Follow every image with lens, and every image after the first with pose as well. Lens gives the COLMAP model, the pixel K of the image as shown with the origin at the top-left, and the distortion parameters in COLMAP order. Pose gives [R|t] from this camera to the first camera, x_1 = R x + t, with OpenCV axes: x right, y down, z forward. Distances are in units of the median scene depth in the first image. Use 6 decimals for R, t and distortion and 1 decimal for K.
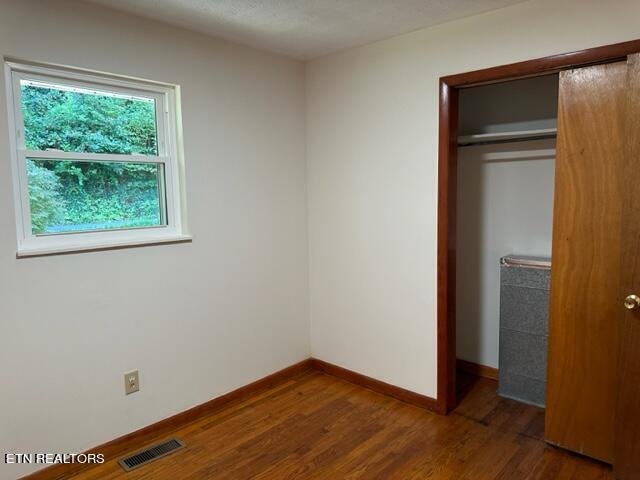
lens RADIAL K [[446.9, 0, 322.0], [0, 446.9, 238.5], [0, 0, 1]] dist [0.049961, -0.054726]
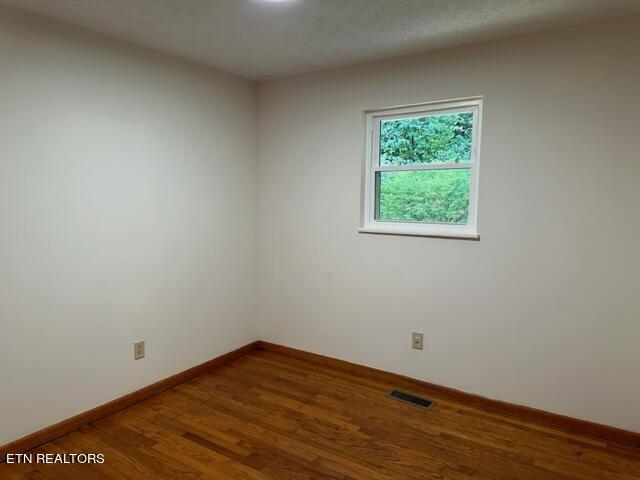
lens RADIAL K [[446.9, 0, 322.0], [0, 446.9, 238.5], [0, 0, 1]] dist [0.049961, -0.054726]
pose [[0.138159, 0.106366, -0.984682, 0.710170], [-0.106800, 0.990019, 0.091957, -0.053969], [0.984635, 0.092460, 0.148140, 0.473363]]
